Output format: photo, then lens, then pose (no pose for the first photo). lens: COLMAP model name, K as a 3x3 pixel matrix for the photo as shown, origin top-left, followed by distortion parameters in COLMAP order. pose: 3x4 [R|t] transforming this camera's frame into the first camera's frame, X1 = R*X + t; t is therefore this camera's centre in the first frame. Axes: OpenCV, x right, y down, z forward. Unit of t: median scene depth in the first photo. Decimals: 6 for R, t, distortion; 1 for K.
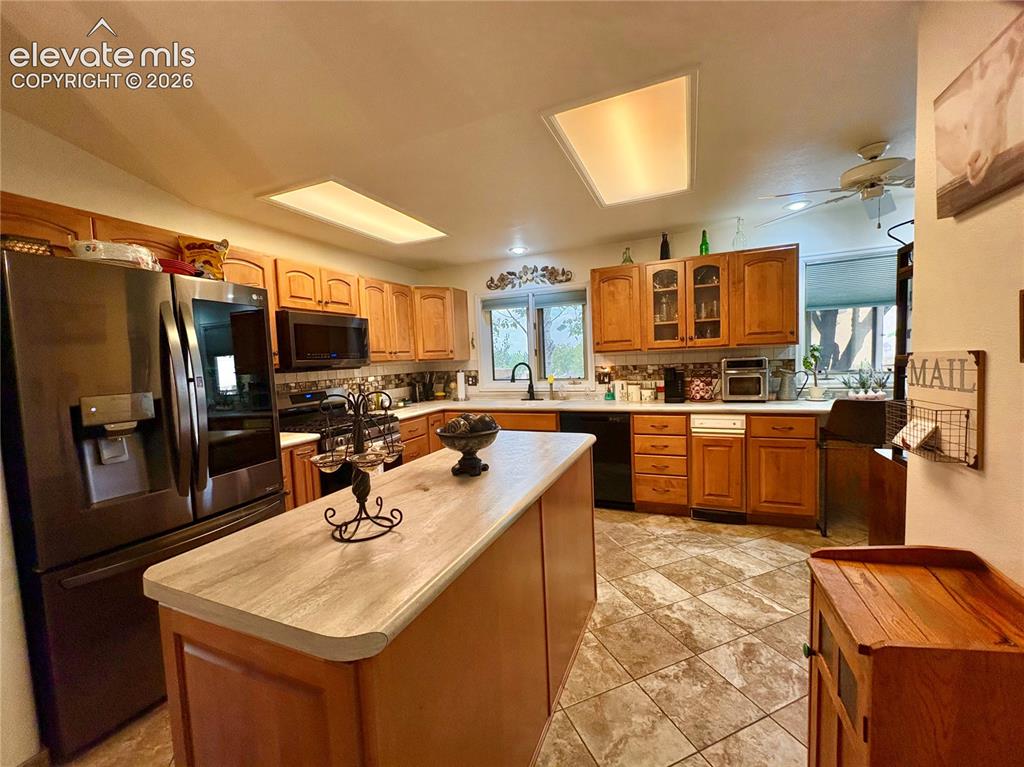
lens RADIAL K [[404.6, 0, 512.3], [0, 404.6, 380.7], [0, 0, 1]] dist [-0.002785, 0.000656]
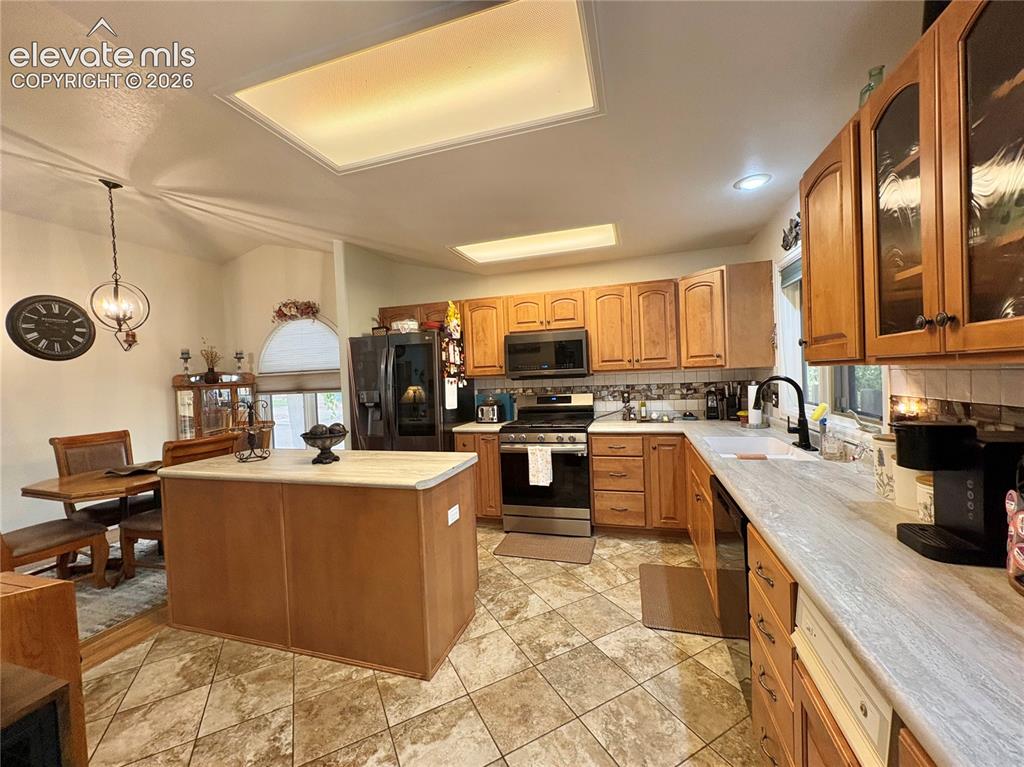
lens RADIAL K [[404.6, 0, 511.7], [0, 404.6, 384.6], [0, 0, 1]] dist [-0.002785, 0.000656]
pose [[0.119798, 0.064187, -0.990721, 1.005063], [-0.019345, 0.997869, 0.062311, -0.115229], [0.992610, 0.011700, 0.120785, 1.062217]]
